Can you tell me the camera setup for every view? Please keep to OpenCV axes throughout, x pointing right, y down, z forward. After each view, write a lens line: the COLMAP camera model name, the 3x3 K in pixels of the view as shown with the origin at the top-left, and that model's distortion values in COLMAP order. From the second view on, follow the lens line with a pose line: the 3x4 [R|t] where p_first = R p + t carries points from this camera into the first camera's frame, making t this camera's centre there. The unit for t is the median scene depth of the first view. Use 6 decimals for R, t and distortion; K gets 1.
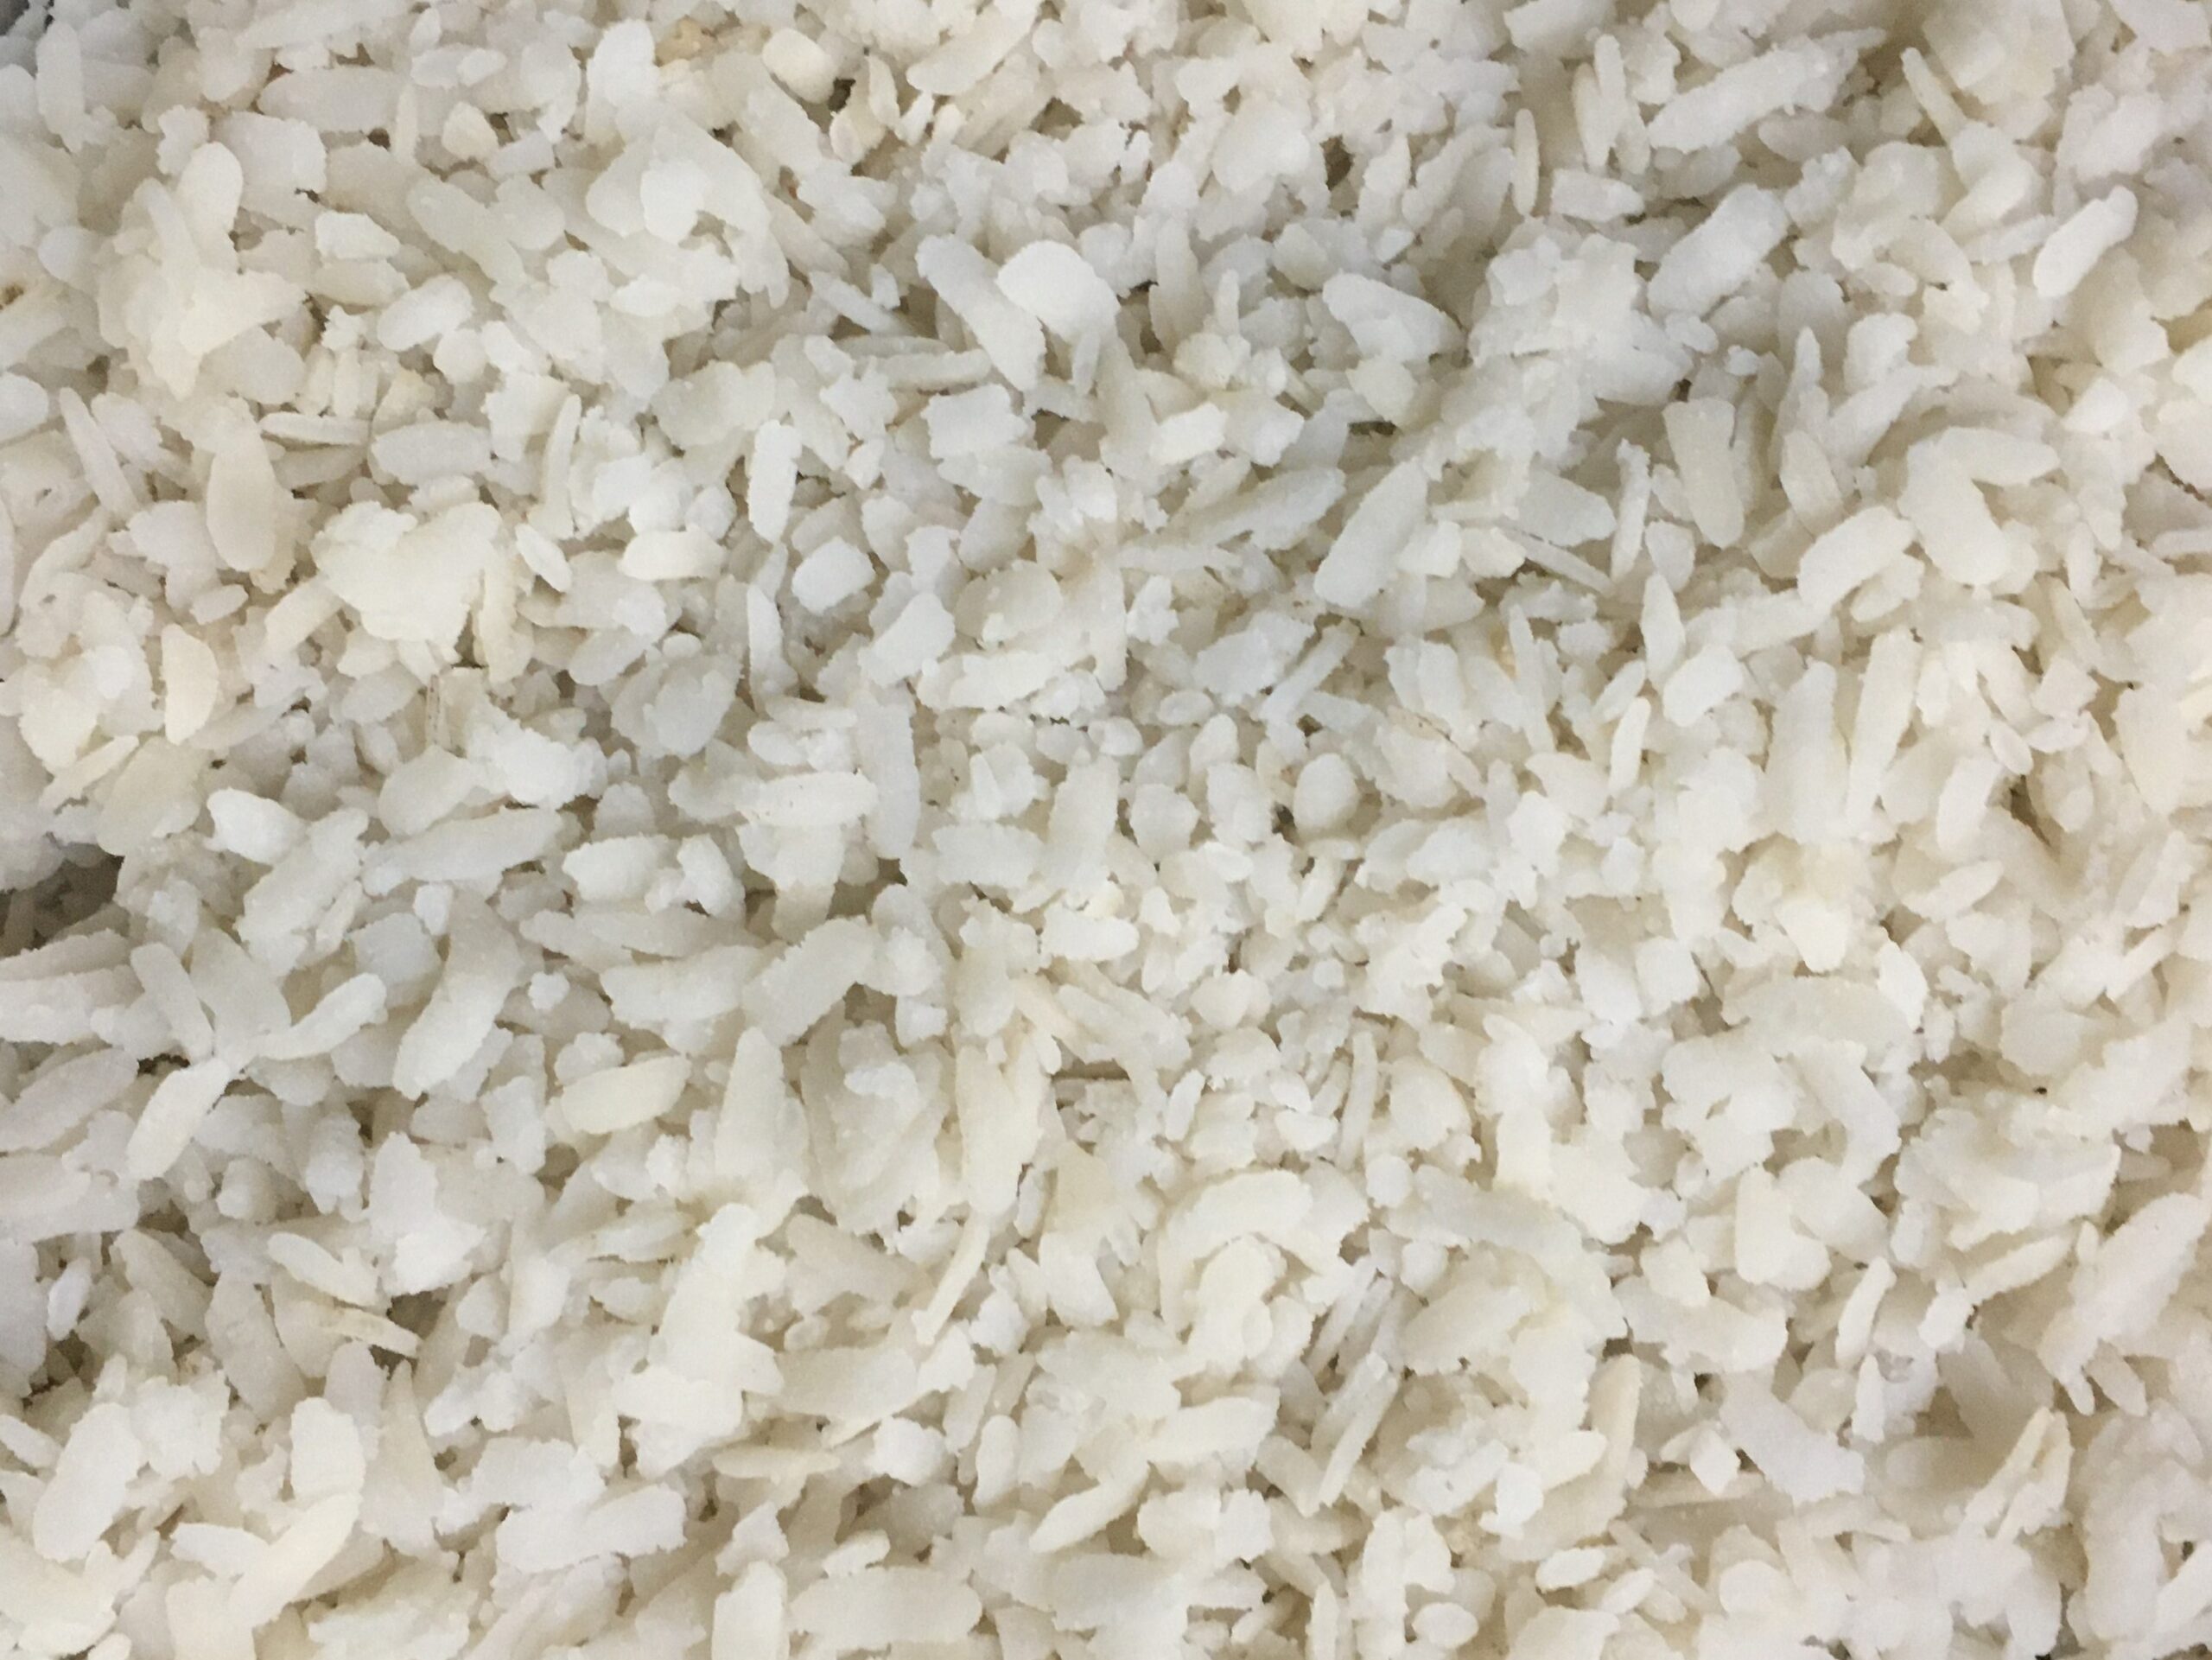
lens RADIAL K [[2195.2, 0, 1103.9], [0, 2195.2, 822.7], [0, 0, 1]] dist [0.045944, 0.000000]
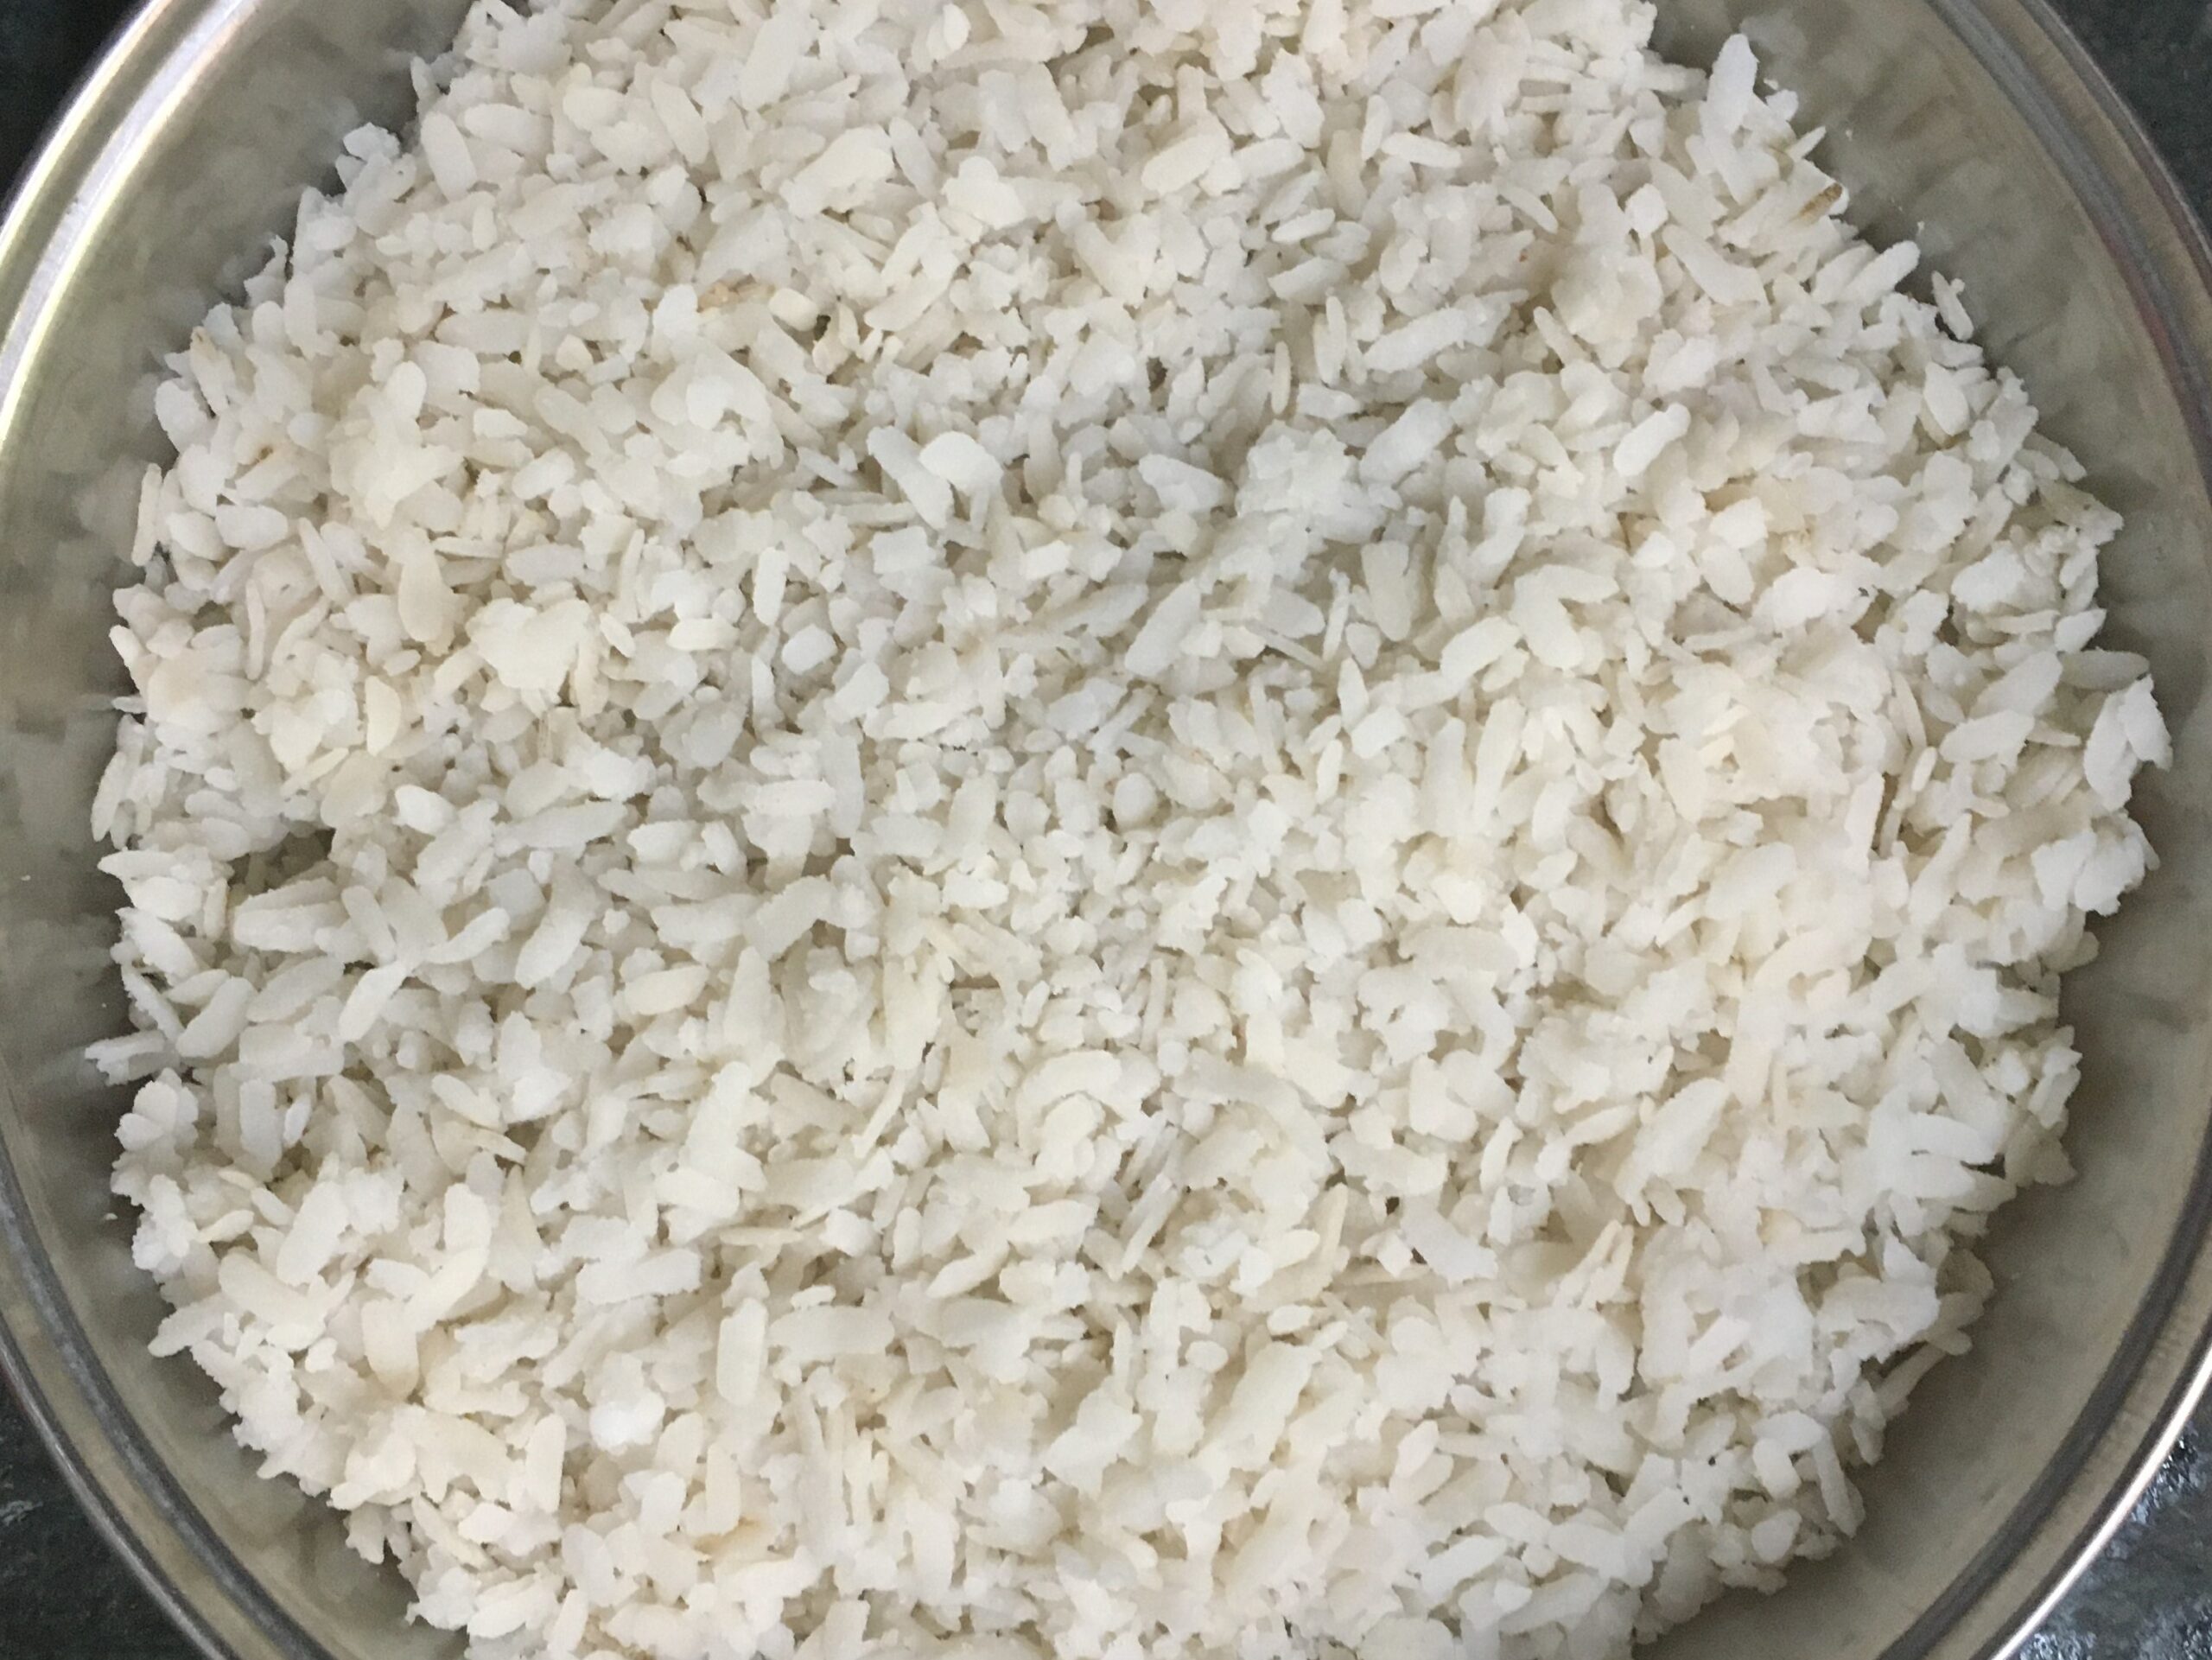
lens RADIAL K [[2195.2, 0, 1108.0], [0, 2195.2, 834.0], [0, 0, 1]] dist [0.045944, 0.000000]
pose [[0.999854, 0.015552, -0.007110, 0.093706], [-0.015622, 0.999829, -0.009920, 0.025405], [0.006954, 0.010029, 0.999926, -0.499456]]
